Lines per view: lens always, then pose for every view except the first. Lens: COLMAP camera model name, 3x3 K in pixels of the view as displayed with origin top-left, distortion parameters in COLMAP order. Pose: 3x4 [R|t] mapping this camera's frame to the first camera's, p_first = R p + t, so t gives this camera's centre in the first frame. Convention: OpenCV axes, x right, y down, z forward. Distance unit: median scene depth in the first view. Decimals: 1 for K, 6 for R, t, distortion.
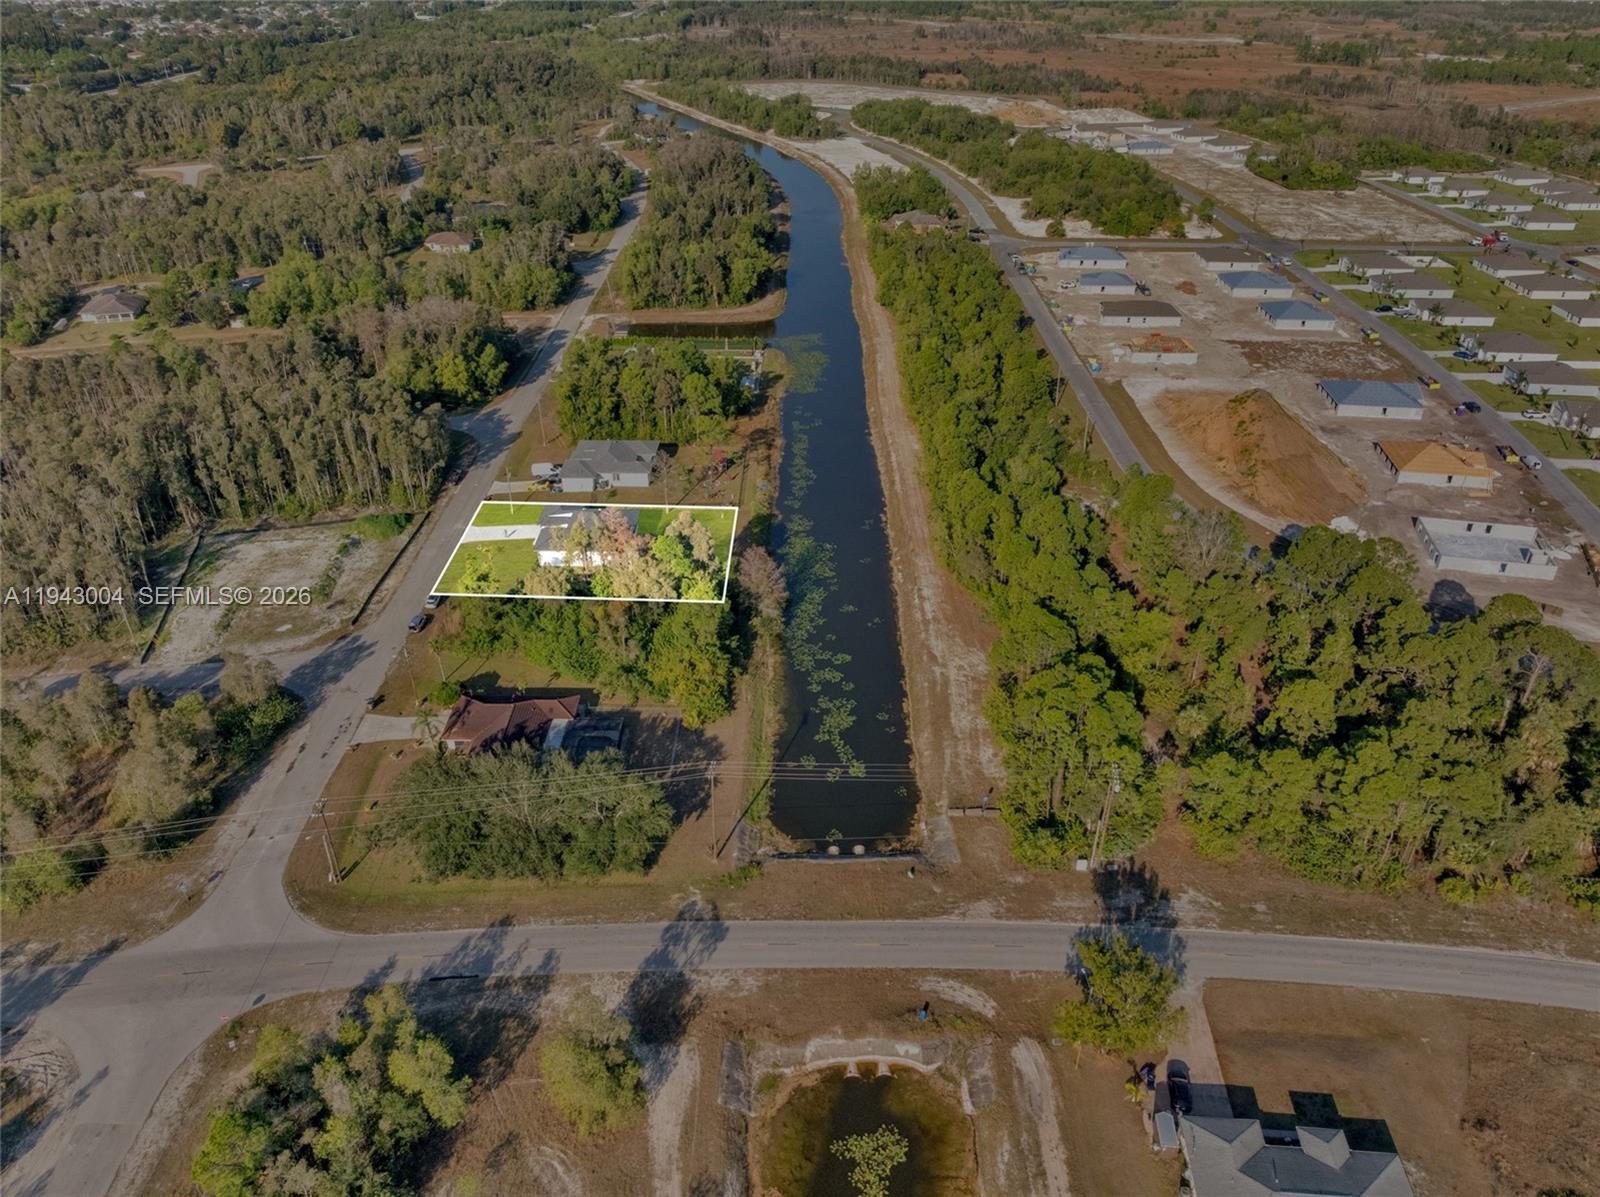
lens RADIAL K [[1130.6, 0, 807.1], [0, 1130.6, 592.7], [0, 0, 1]] dist [-0.050315, 0.022790]
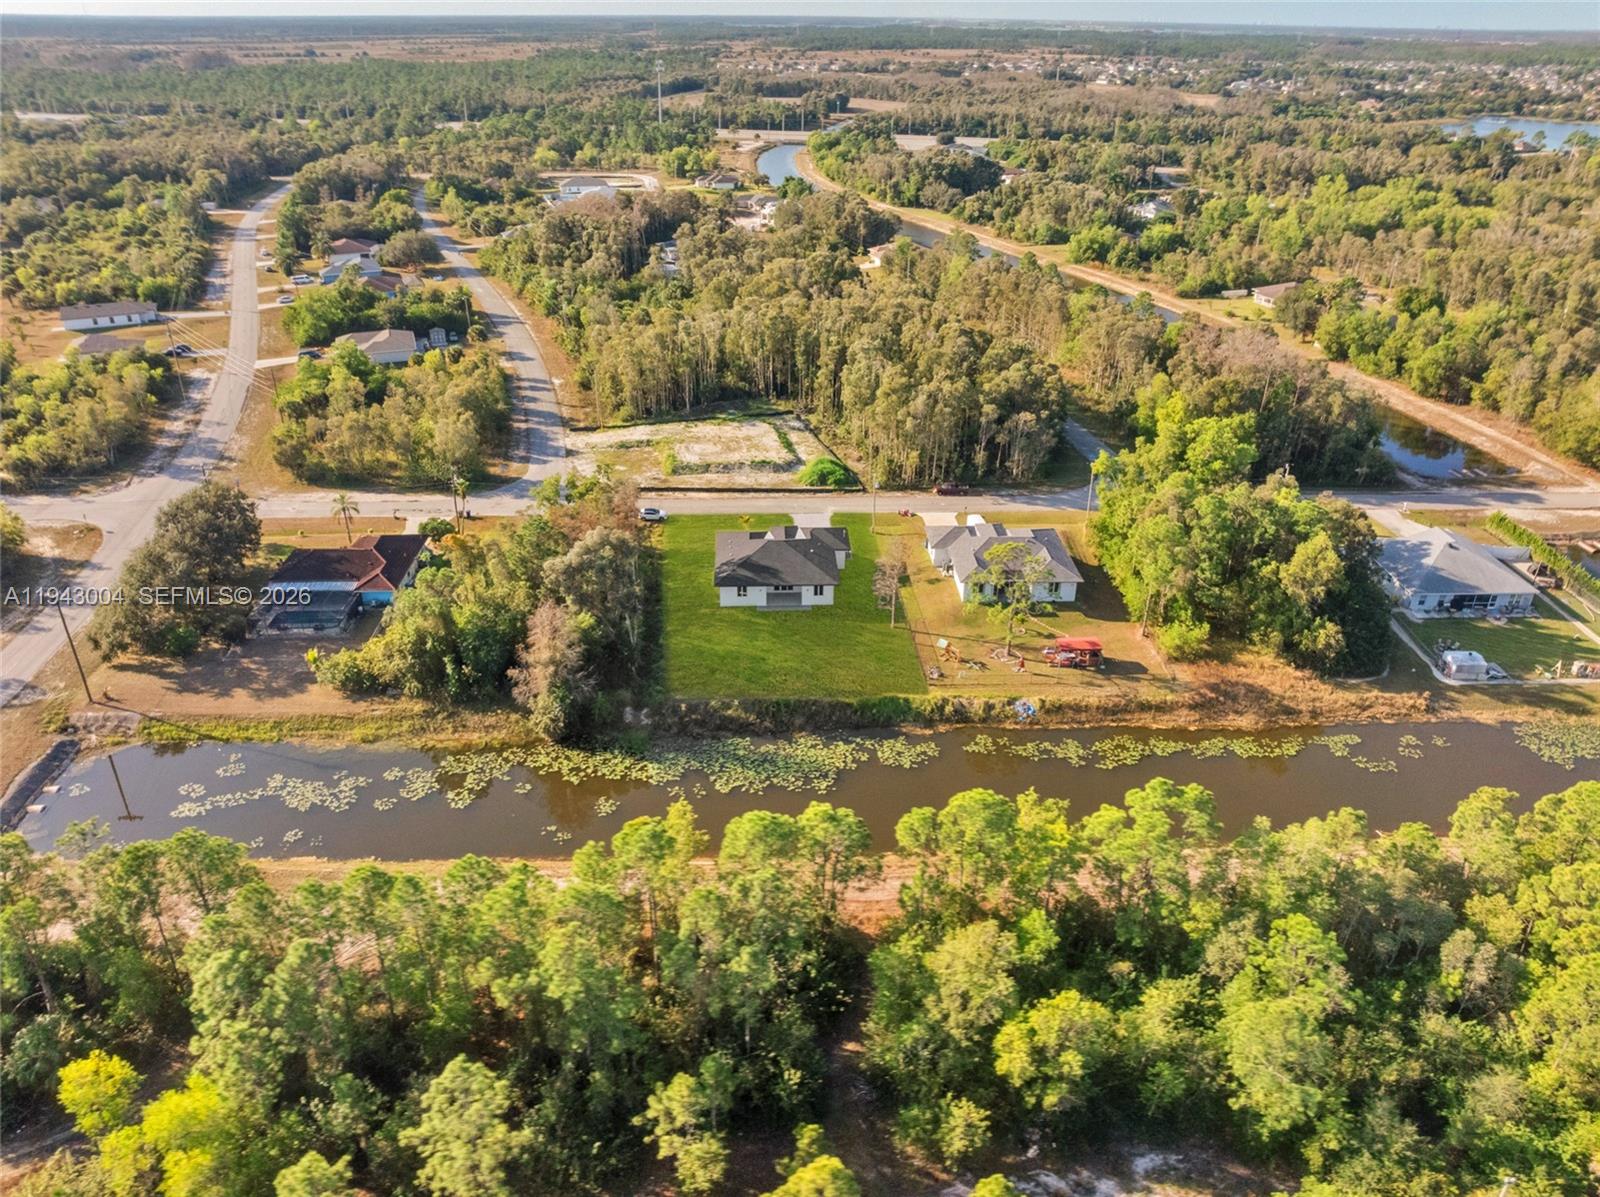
lens RADIAL K [[1130.6, 0, 807.1], [0, 1130.6, 592.7], [0, 0, 1]] dist [-0.050315, 0.022790]
pose [[0.041235, 0.459112, -0.887421, 0.572202], [-0.517320, 0.769668, 0.374155, -0.388029], [0.854798, 0.443652, 0.269245, 0.966531]]
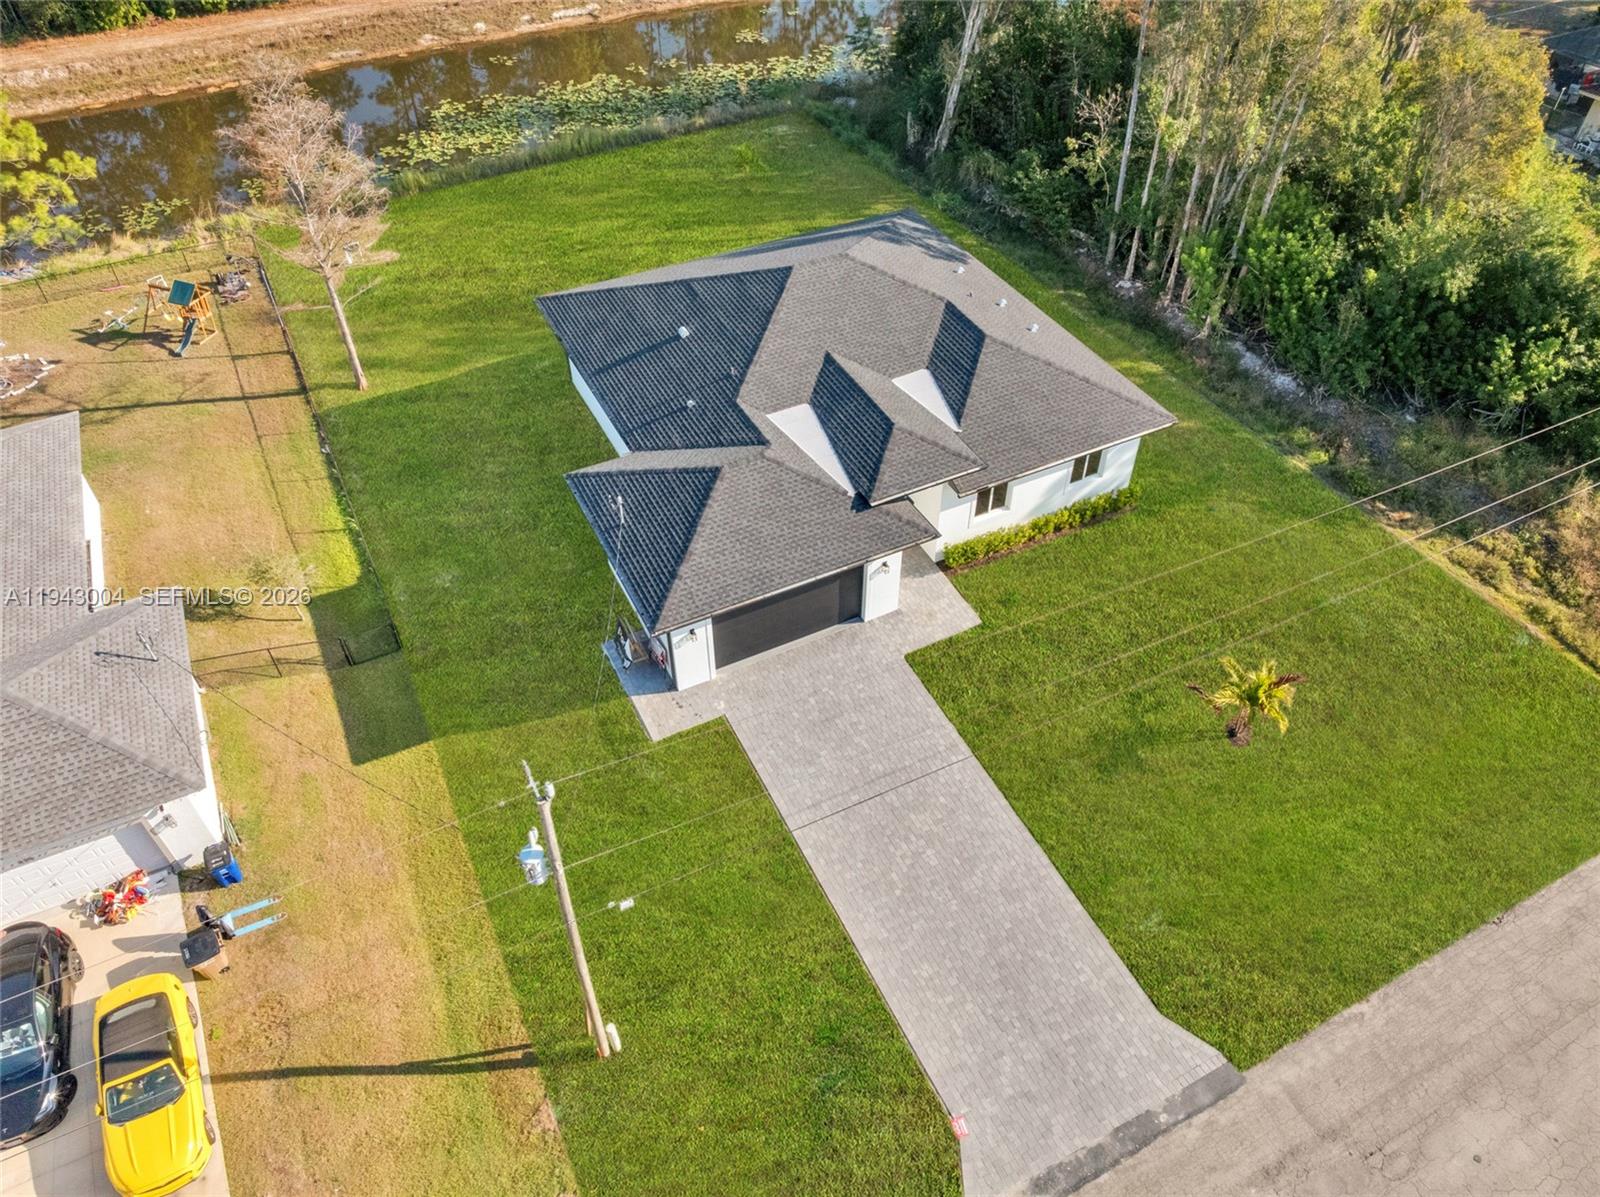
lens RADIAL K [[1154.4, 0, 803.7], [0, 1154.4, 568.7], [0, 0, 1]] dist [-0.070344, 0.049541]
pose [[-0.447138, -0.613340, 0.651062, -0.400755], [0.456867, 0.469164, 0.755750, -0.222202], [-0.768986, 0.635373, 0.070433, 1.186692]]
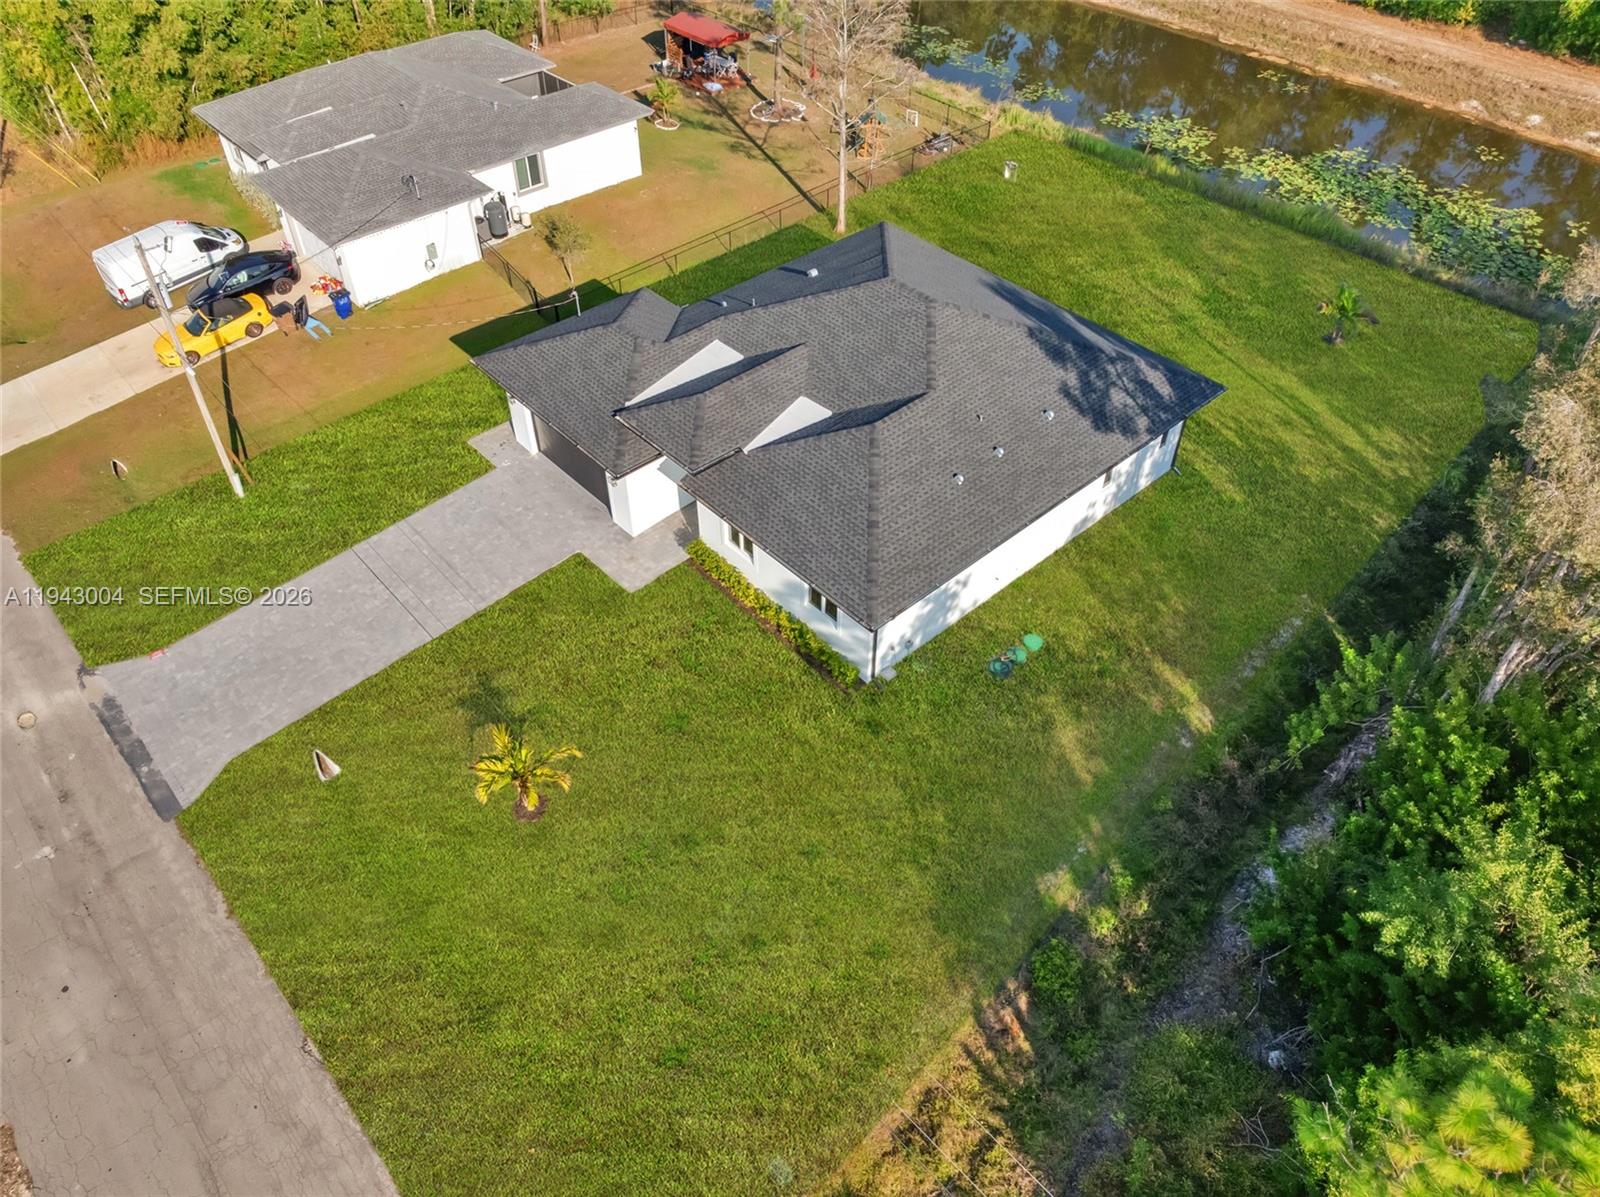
lens RADIAL K [[1154.4, 0, 803.7], [0, 1154.4, 568.7], [0, 0, 1]] dist [-0.070344, 0.049541]
pose [[0.742554, -0.458136, 0.488596, -0.365262], [0.340305, 0.886366, 0.313923, -0.108748], [-0.576894, -0.066833, 0.814080, 0.993875]]
